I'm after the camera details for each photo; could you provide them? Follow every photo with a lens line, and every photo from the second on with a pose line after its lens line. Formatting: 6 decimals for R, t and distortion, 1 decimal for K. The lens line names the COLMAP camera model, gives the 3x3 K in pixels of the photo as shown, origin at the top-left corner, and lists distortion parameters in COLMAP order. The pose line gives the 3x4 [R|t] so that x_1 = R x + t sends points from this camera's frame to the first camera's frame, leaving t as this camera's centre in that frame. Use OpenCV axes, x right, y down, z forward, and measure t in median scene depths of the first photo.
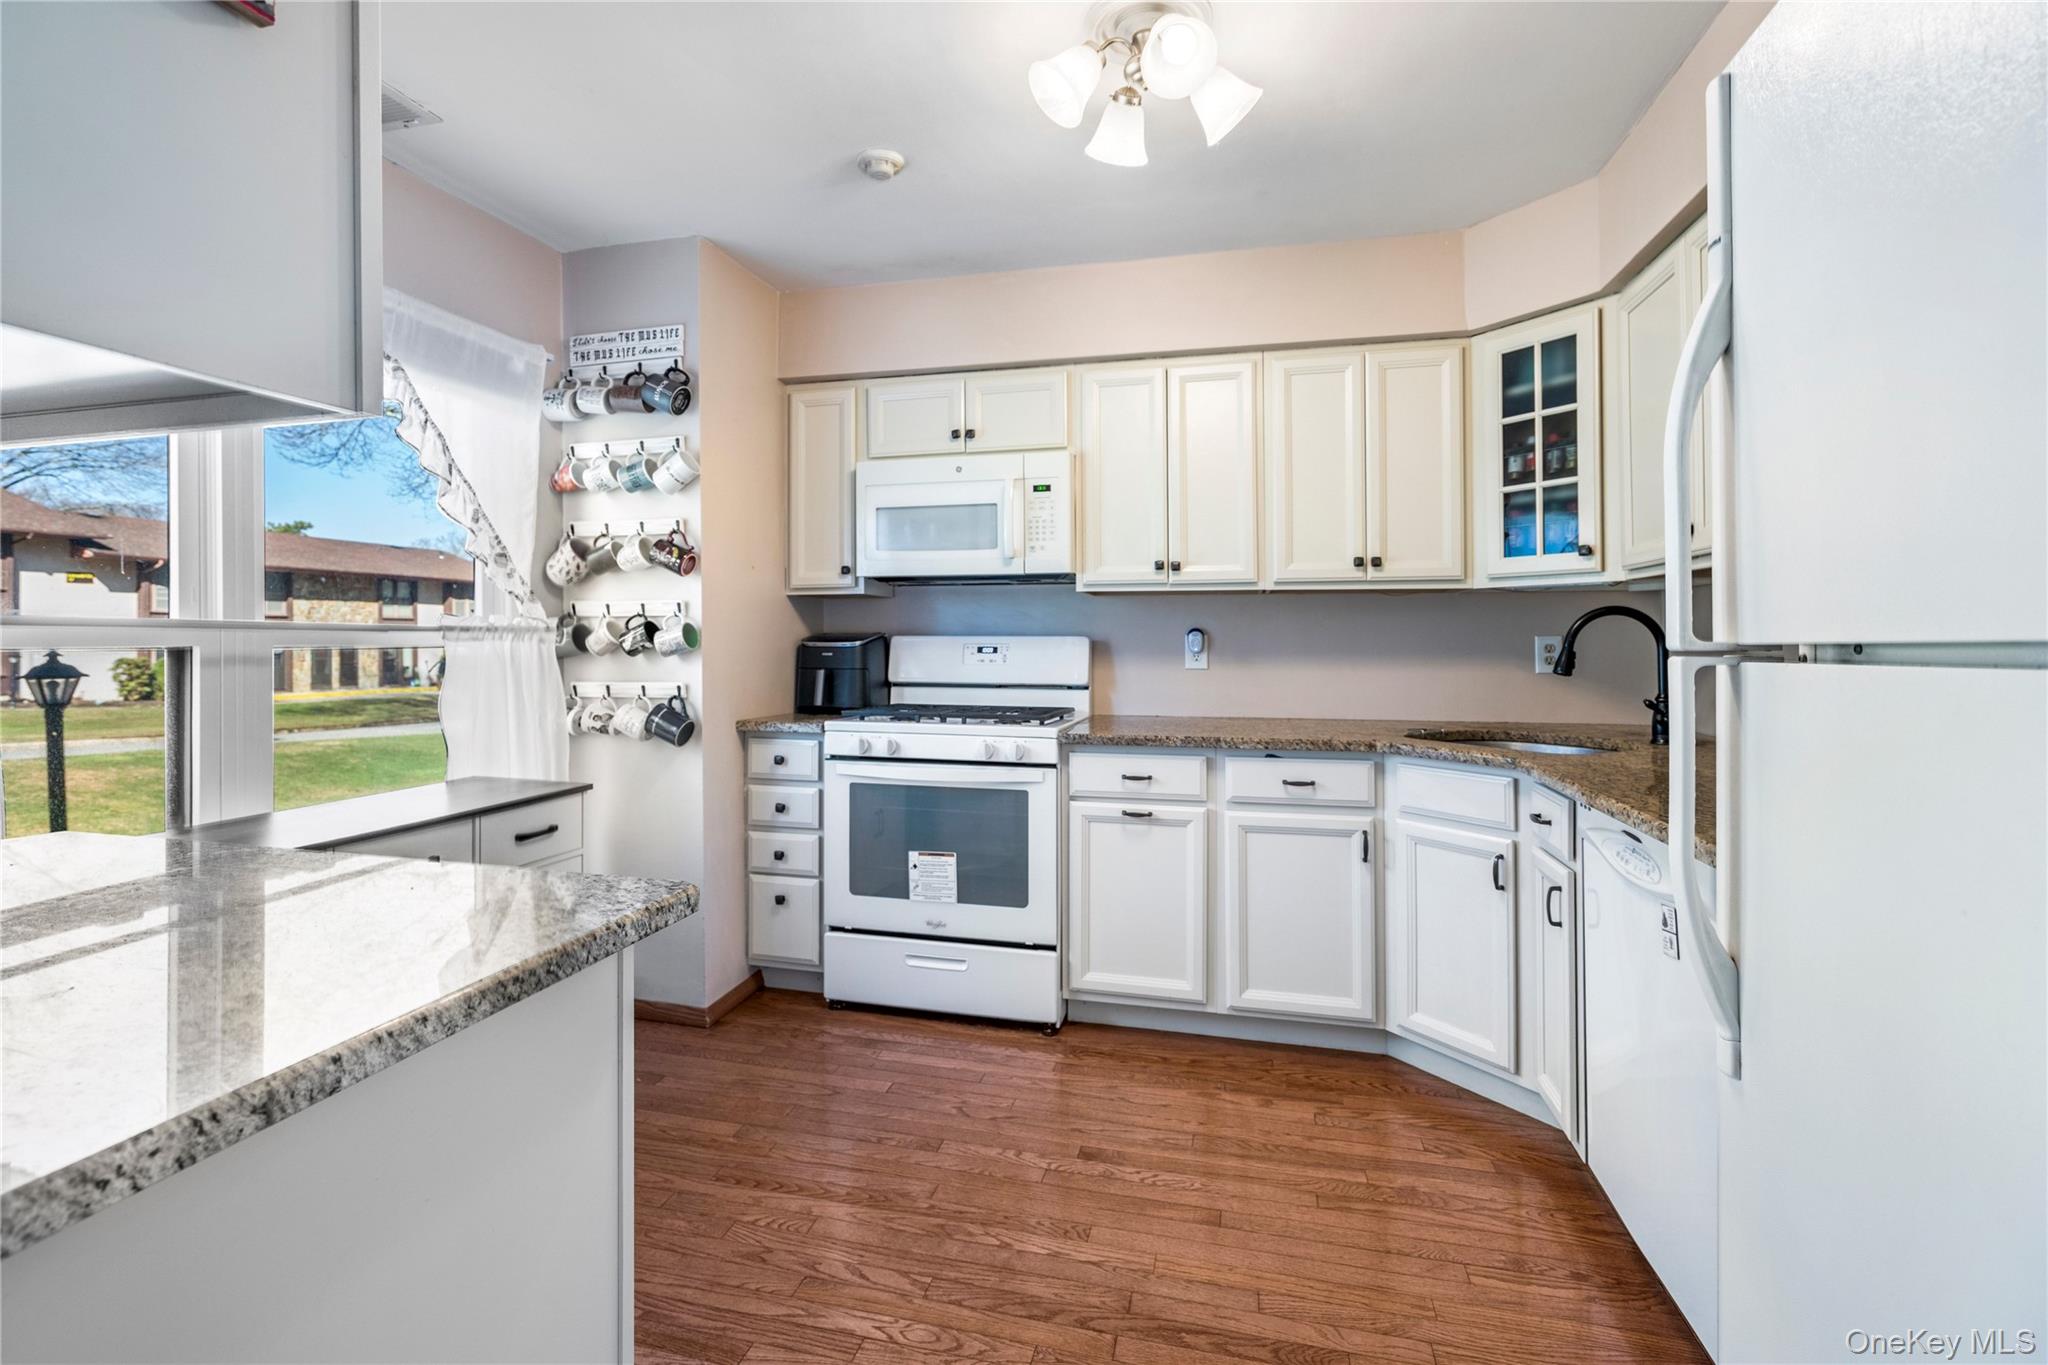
lens RADIAL K [[928.8, 0, 1008.3], [0, 928.8, 633.3], [0, 0, 1]] dist [-0.009468, 0.000080]
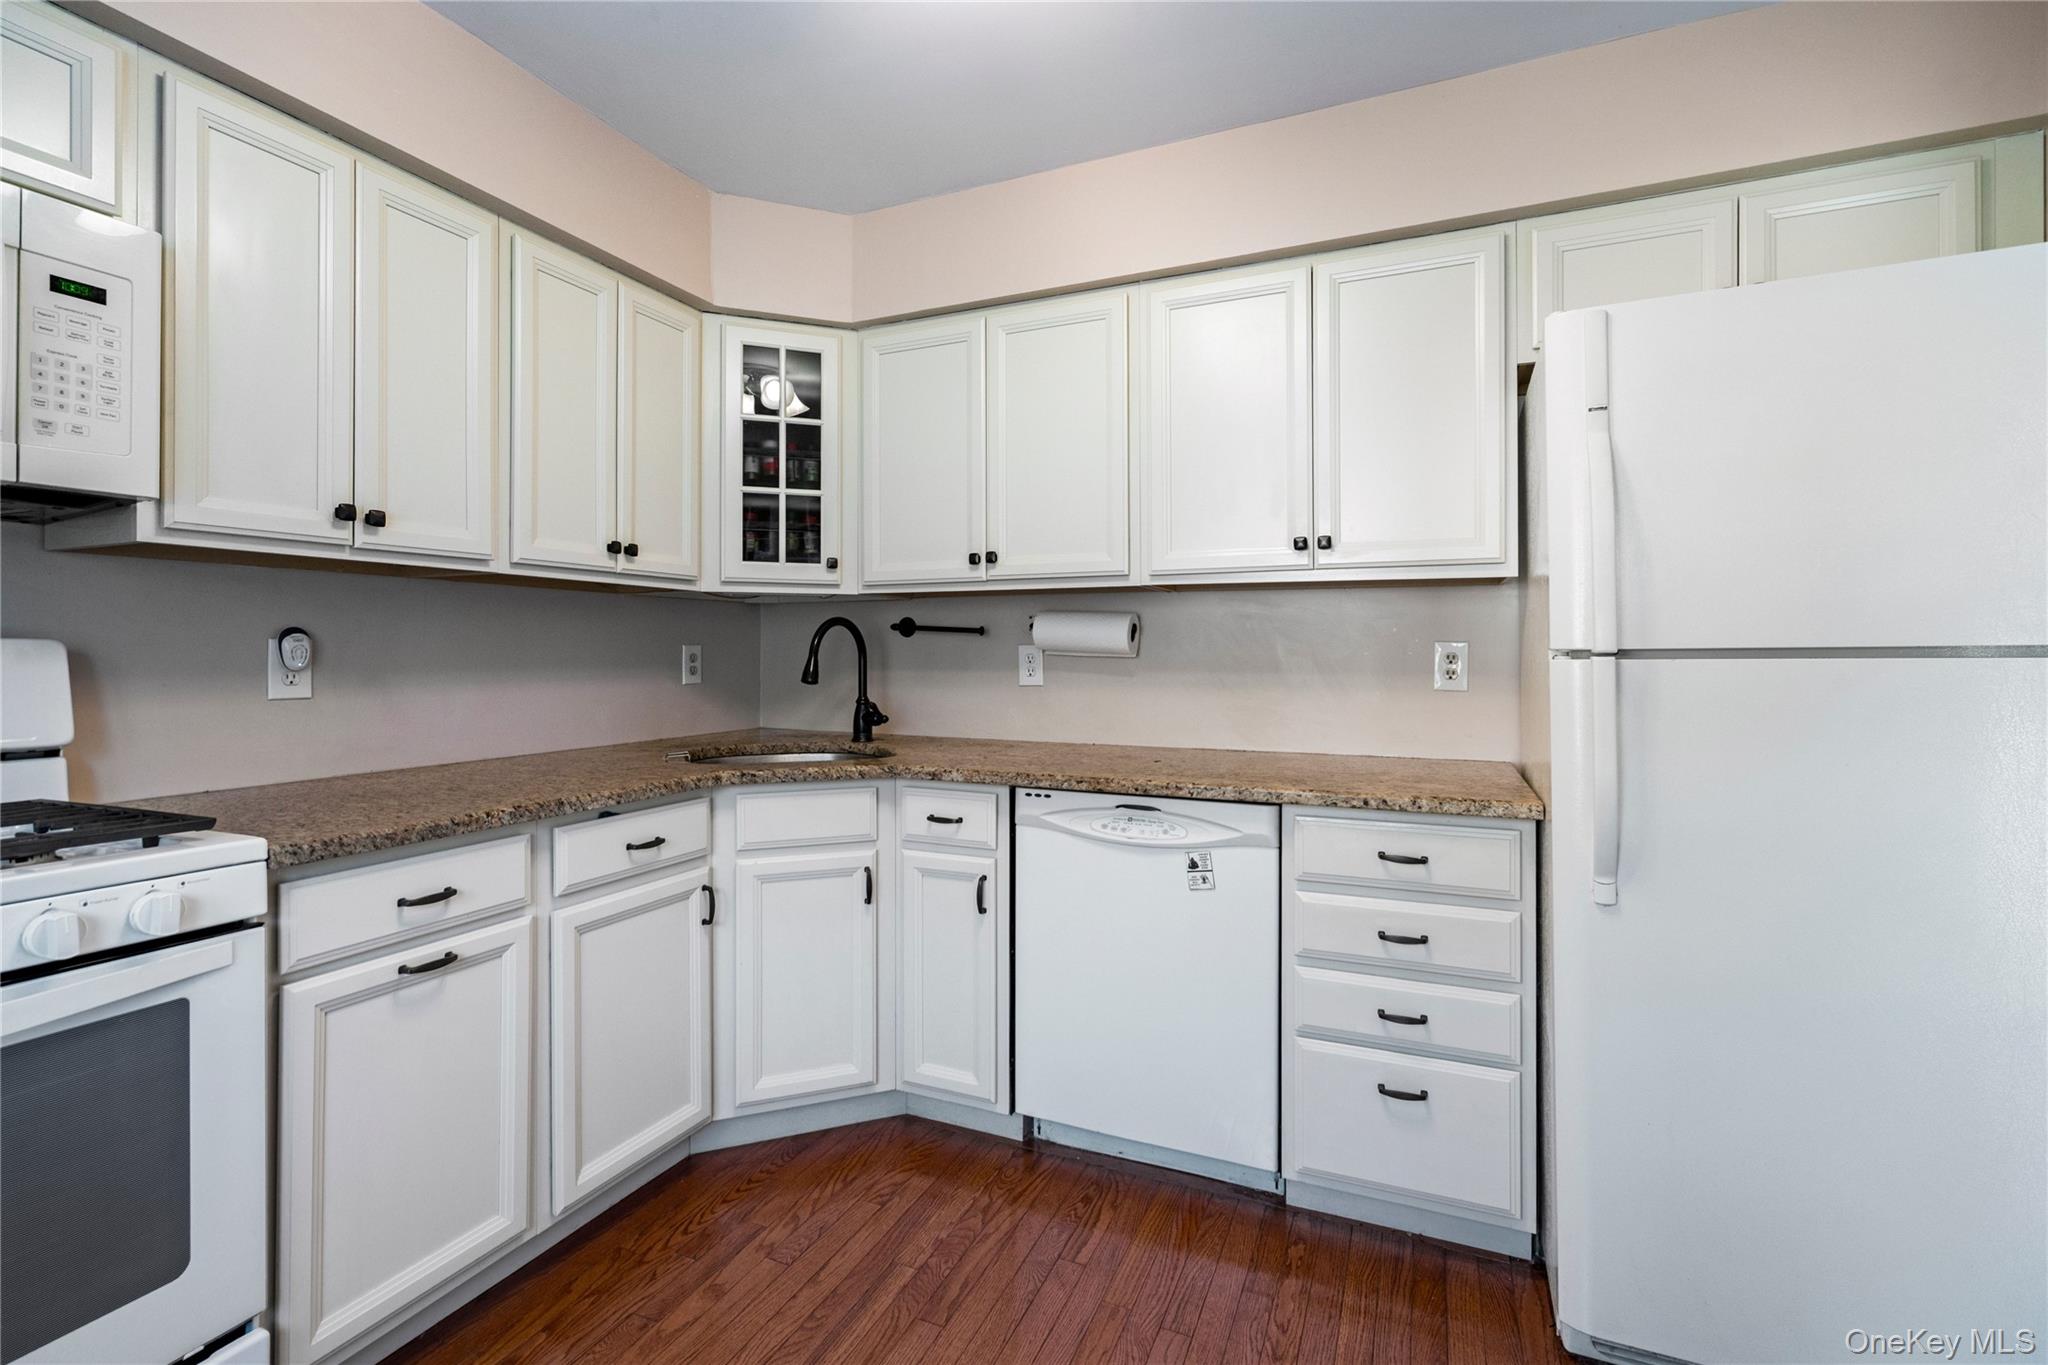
lens RADIAL K [[928.8, 0, 991.9], [0, 928.8, 646.4], [0, 0, 1]] dist [-0.009468, 0.000080]
pose [[0.176469, 0.007001, 0.984281, -0.347410], [-0.003362, 0.999973, -0.006510, 0.009836], [-0.984301, -0.002160, 0.176487, 0.587052]]
